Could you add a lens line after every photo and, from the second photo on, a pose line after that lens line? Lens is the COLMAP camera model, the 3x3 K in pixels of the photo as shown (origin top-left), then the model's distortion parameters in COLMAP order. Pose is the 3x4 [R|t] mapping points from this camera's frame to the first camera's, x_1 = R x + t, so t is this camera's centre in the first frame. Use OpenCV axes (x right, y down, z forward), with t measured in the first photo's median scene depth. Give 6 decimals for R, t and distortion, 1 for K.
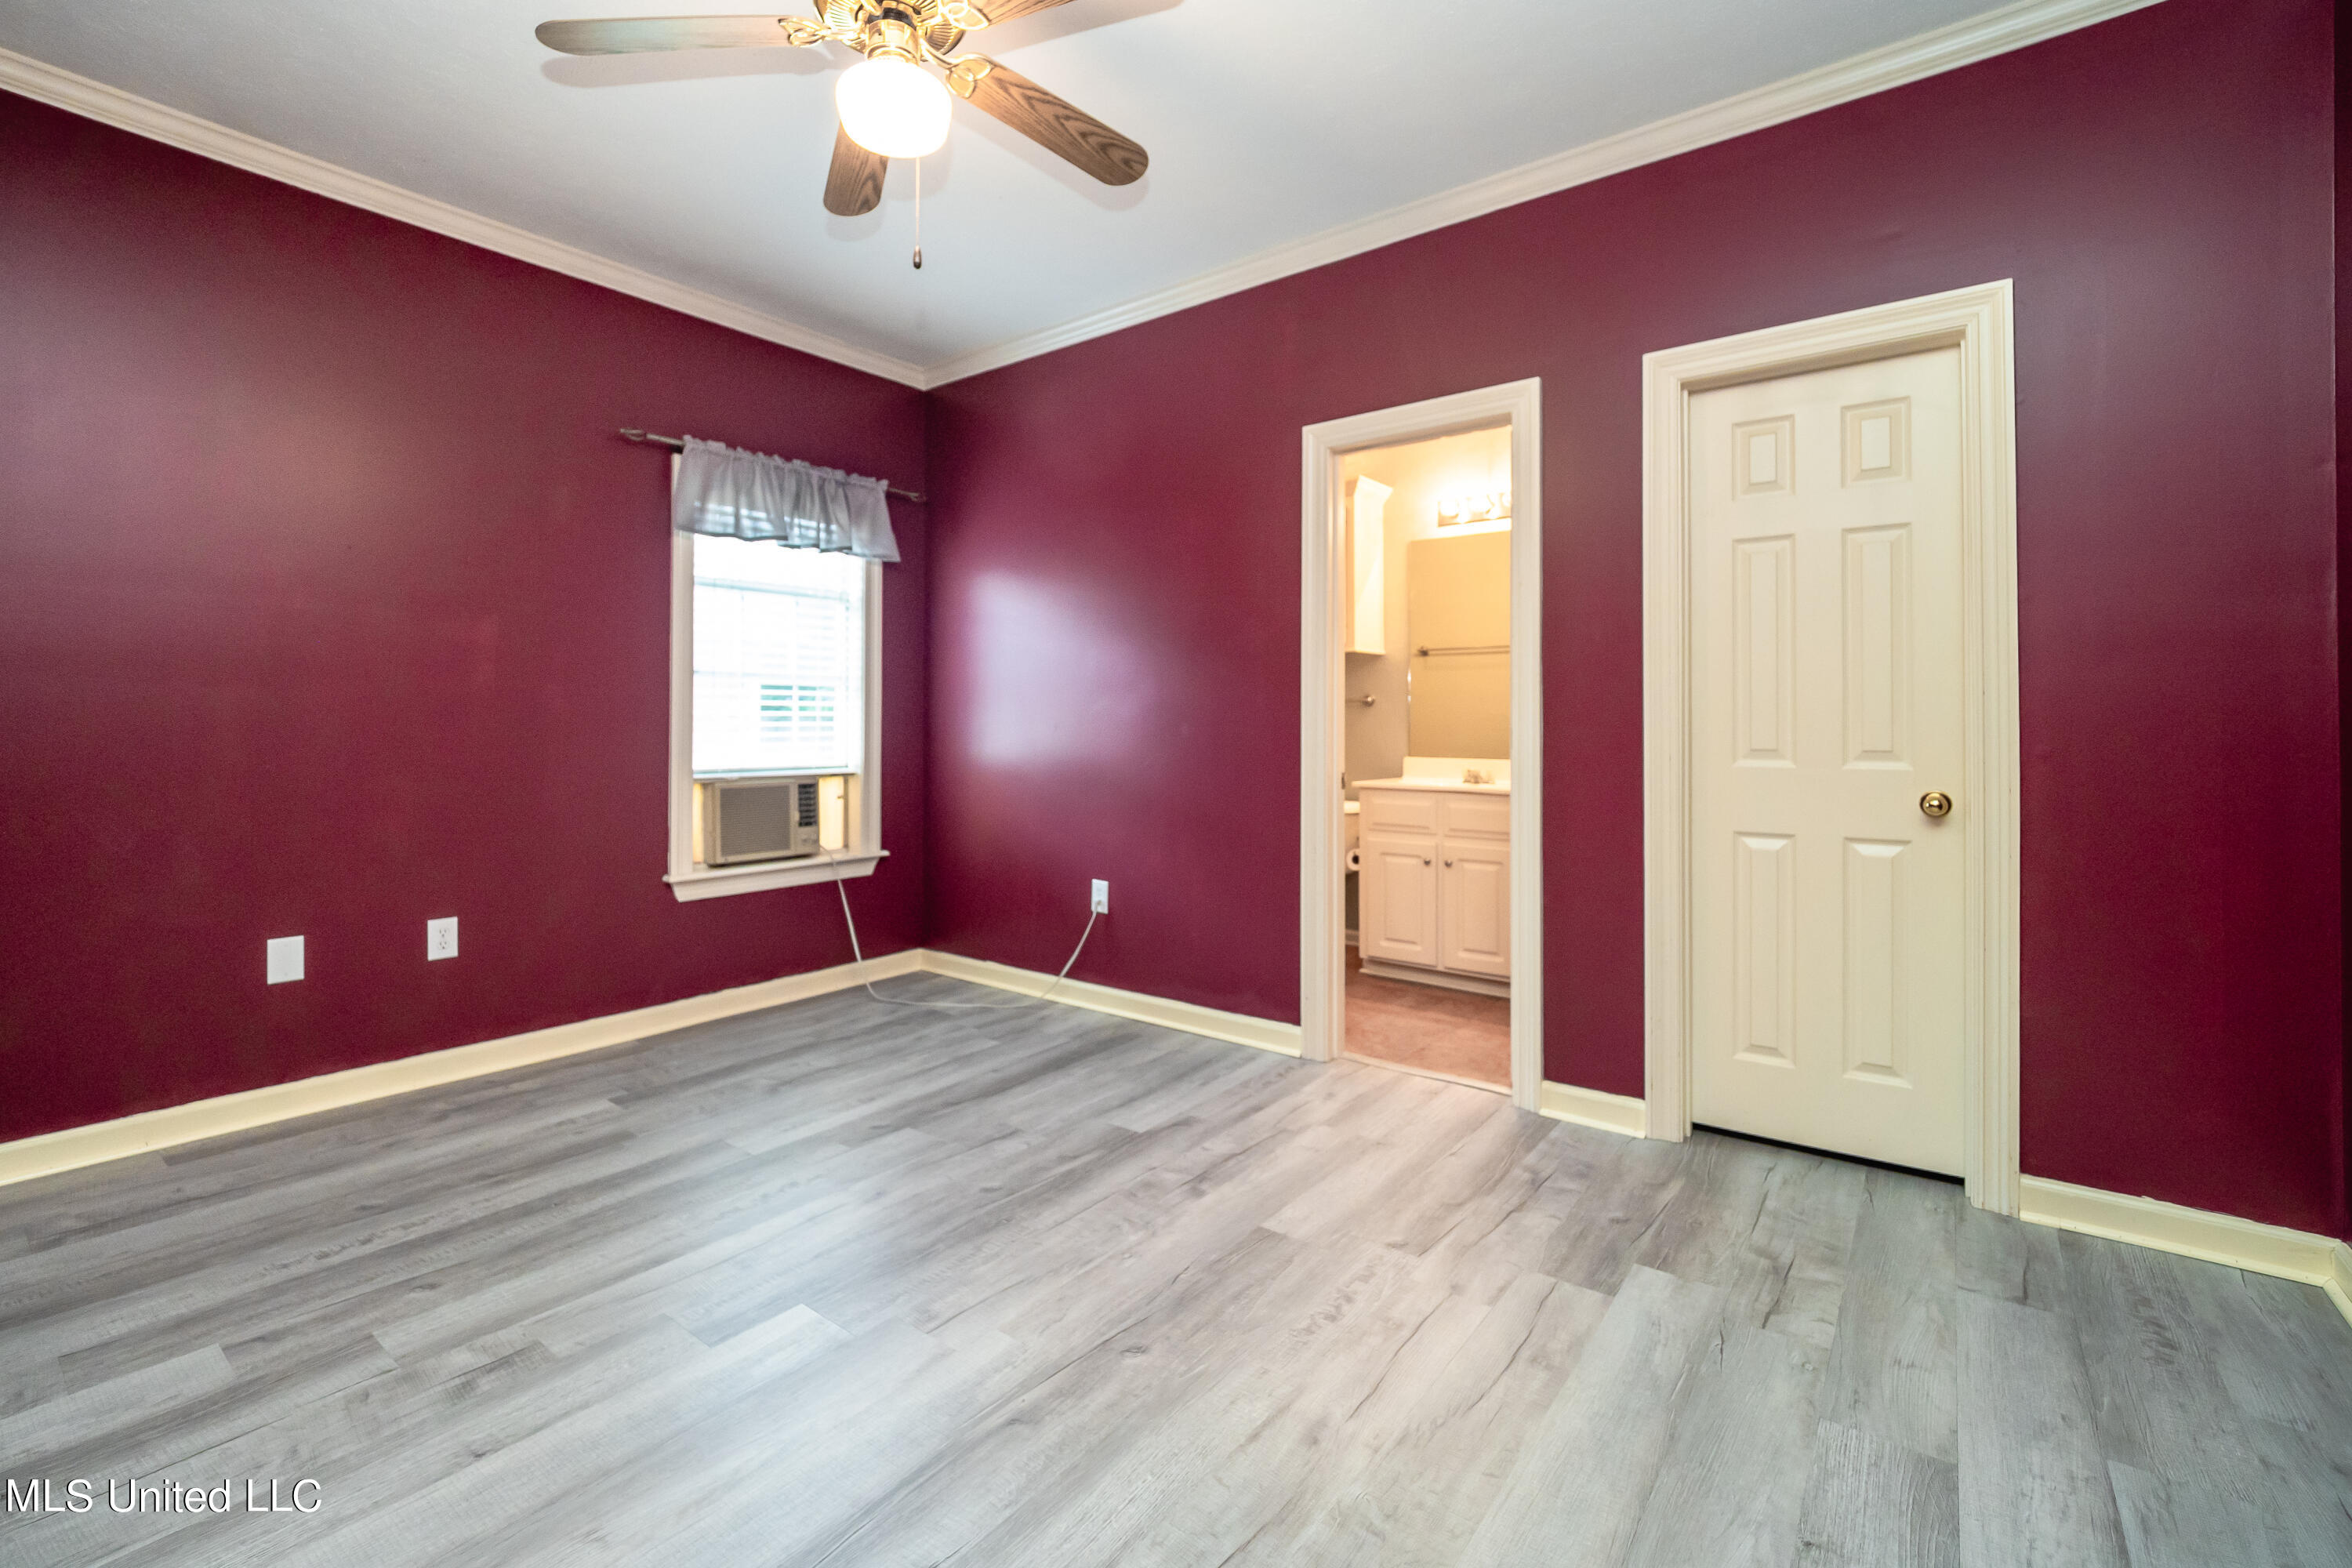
lens RADIAL K [[1005.9, 0, 1203.6], [0, 1005.9, 735.1], [0, 0, 1]] dist [-0.001198, -0.000231]
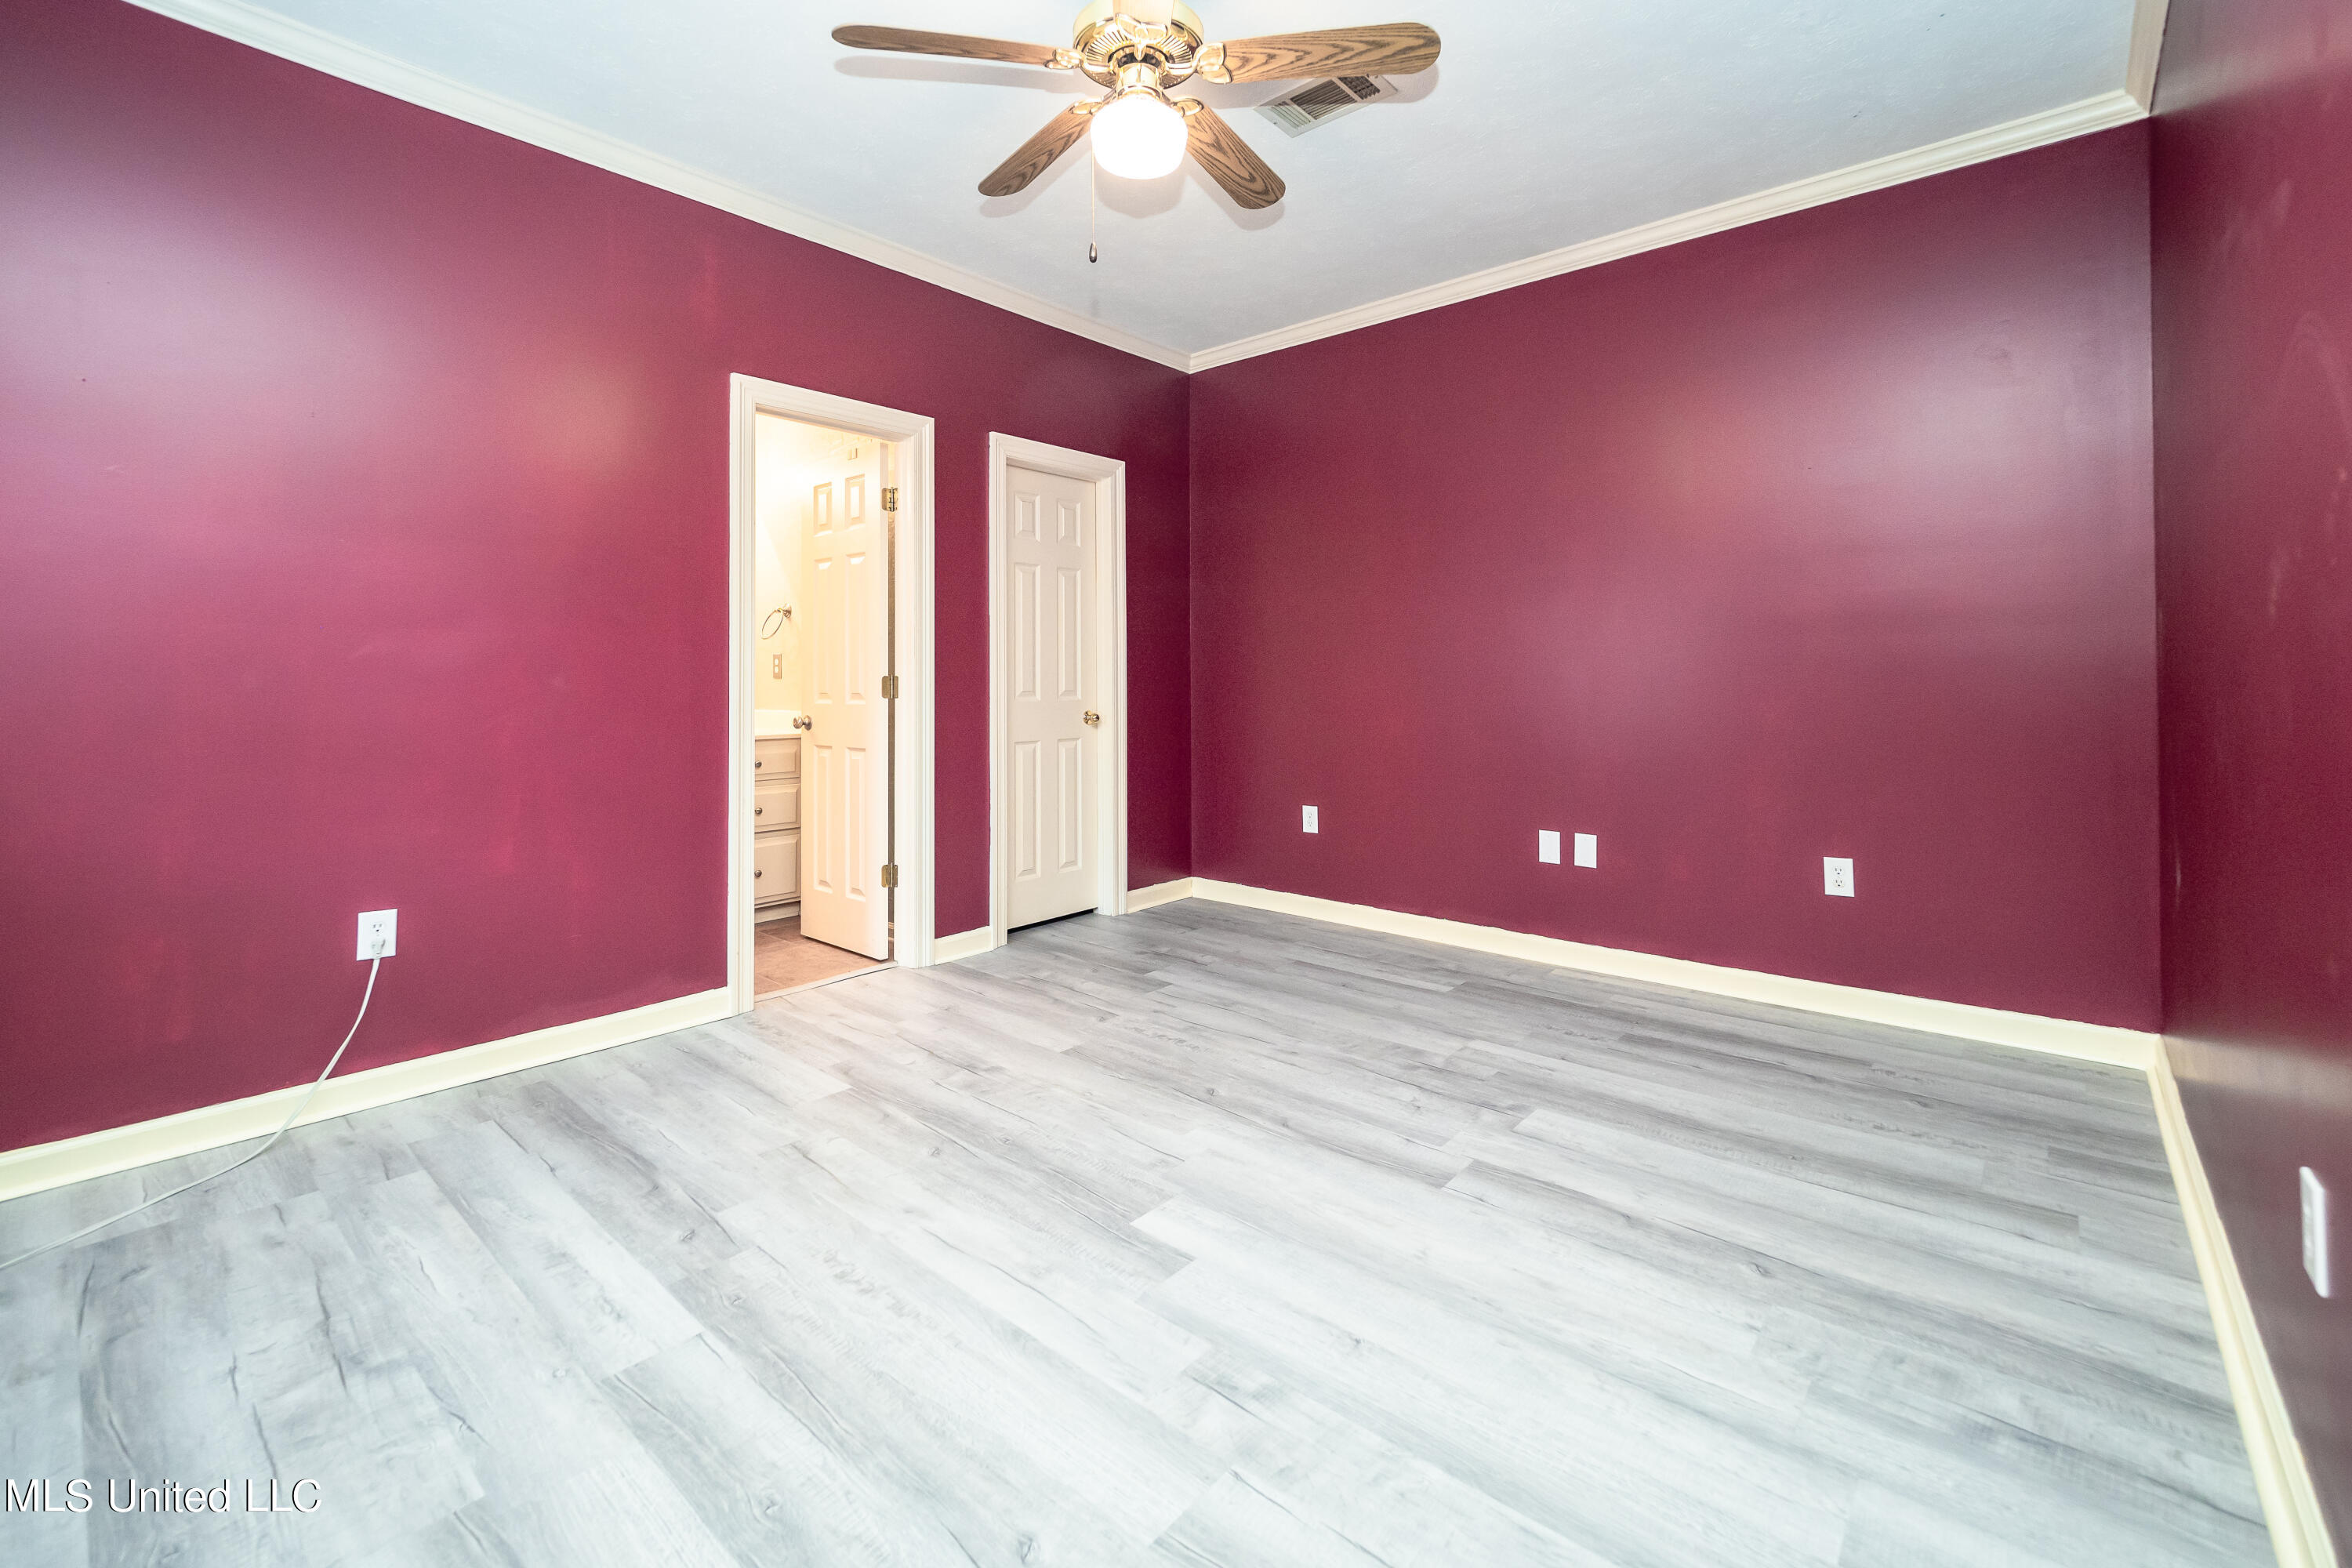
lens RADIAL K [[1005.9, 0, 1171.8], [0, 1005.9, 792.1], [0, 0, 1]] dist [-0.001198, -0.000231]
pose [[0.077881, -0.110110, 0.990863, -1.005096], [0.020426, 0.993850, 0.108837, 0.019933], [-0.996753, 0.011763, 0.079651, 0.649961]]
